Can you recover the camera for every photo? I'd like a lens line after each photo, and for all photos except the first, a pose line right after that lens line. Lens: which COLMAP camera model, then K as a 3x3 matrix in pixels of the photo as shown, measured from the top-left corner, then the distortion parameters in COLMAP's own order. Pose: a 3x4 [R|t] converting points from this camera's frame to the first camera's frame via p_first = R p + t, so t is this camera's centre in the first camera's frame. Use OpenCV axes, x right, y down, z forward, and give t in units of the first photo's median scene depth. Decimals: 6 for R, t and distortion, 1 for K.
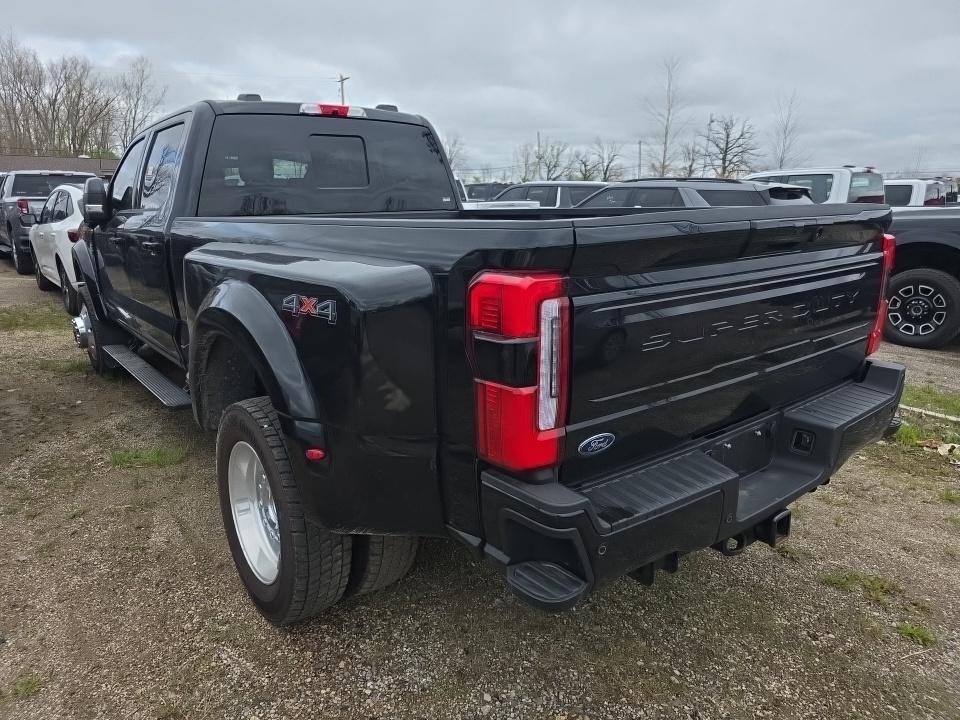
lens RADIAL K [[651.2, 0, 474.1], [0, 651.2, 368.1], [0, 0, 1]] dist [0.040997, -0.038090]
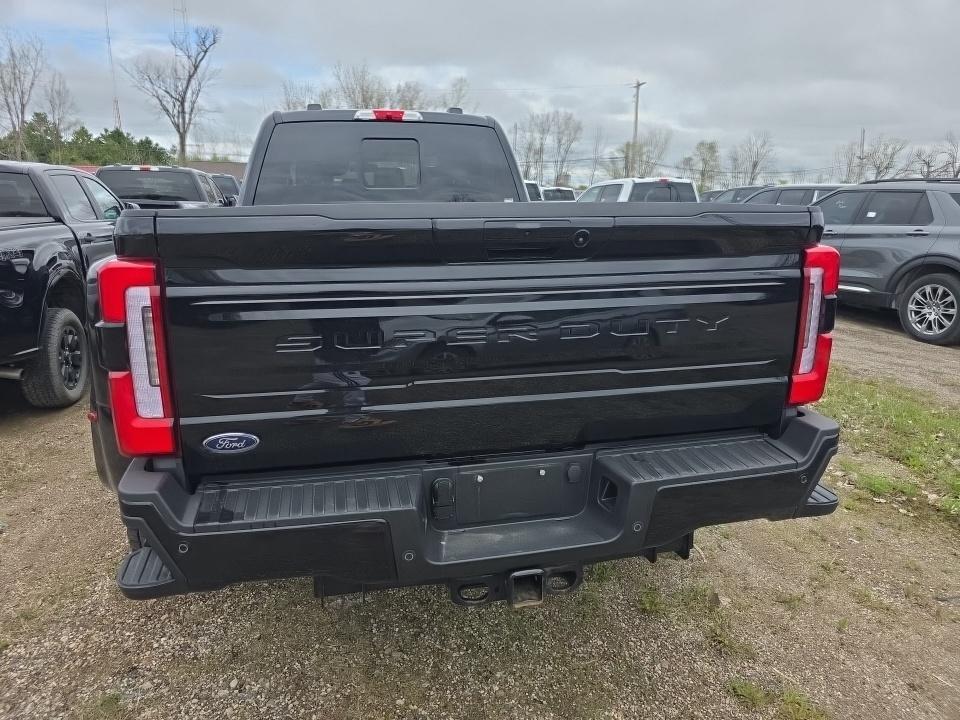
lens RADIAL K [[651.2, 0, 470.1], [0, 651.2, 359.8], [0, 0, 1]] dist [0.040997, -0.038090]
pose [[0.906694, 0.106720, -0.408065, 0.381950], [-0.114646, 0.993394, 0.005064, -0.022083], [0.405909, 0.042191, 0.912939, 0.107798]]
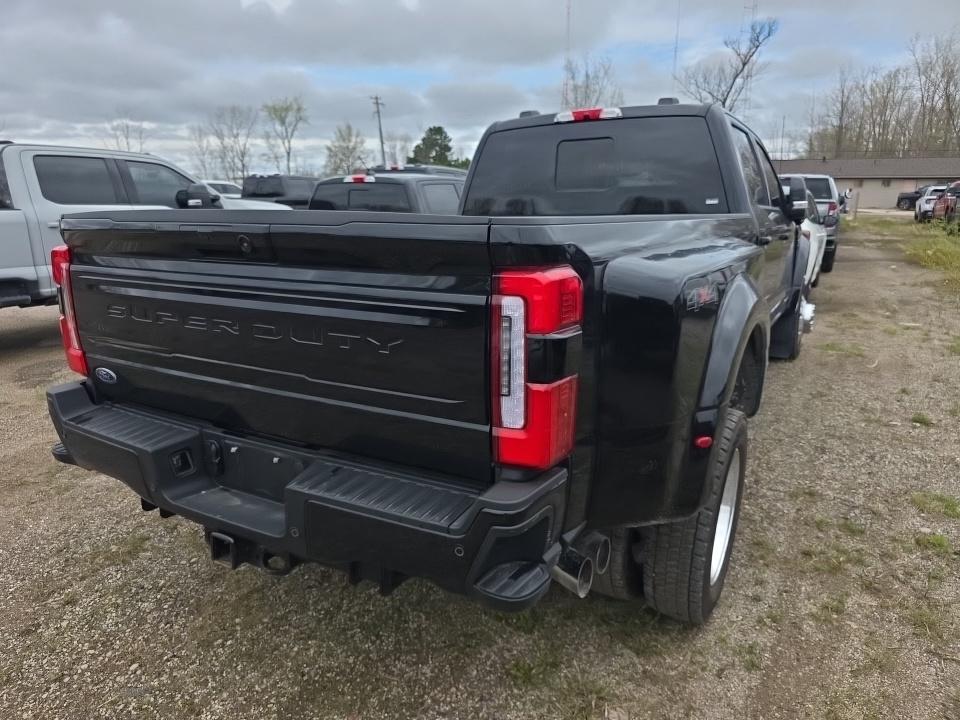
lens RADIAL K [[651.2, 0, 463.3], [0, 651.2, 370.6], [0, 0, 1]] dist [0.040997, -0.038090]
pose [[0.369071, 0.237701, -0.898491, 0.740419], [-0.235587, 0.959094, 0.156962, -0.125741], [0.899047, 0.153743, 0.409973, 0.472148]]
